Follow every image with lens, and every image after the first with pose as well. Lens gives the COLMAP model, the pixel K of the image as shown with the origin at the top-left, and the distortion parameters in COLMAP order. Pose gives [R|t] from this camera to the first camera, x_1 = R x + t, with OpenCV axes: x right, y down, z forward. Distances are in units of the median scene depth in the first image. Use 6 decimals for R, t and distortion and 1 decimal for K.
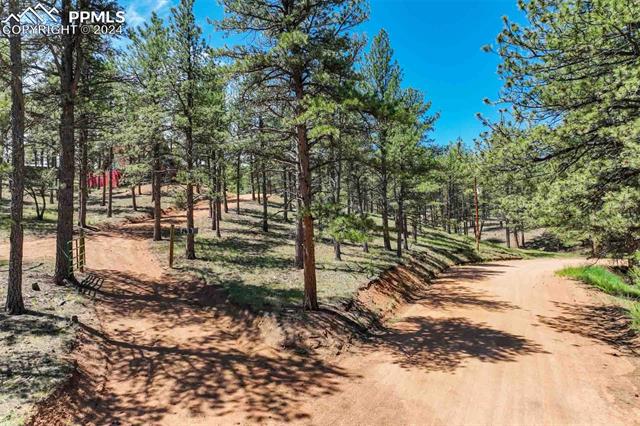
lens RADIAL K [[455.2, 0, 324.1], [0, 455.2, 225.4], [0, 0, 1]] dist [-0.002711, 0.032847]
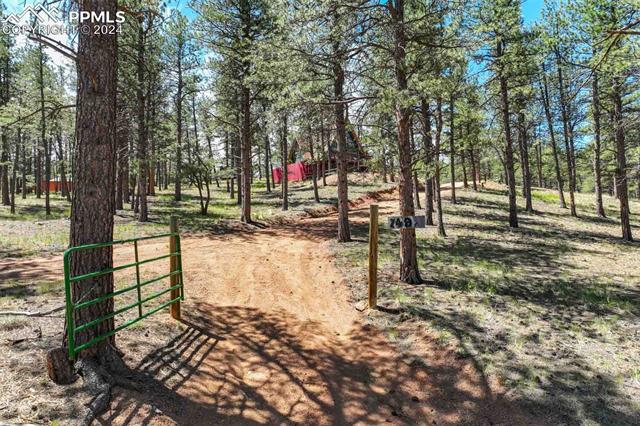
lens RADIAL K [[455.2, 0, 324.1], [0, 455.2, 225.4], [0, 0, 1]] dist [-0.002711, 0.032847]
pose [[0.922052, -0.009099, -0.386959, -0.129913], [0.008682, 0.999958, -0.002827, 0.010569], [0.386969, -0.000753, 0.922092, 0.359864]]
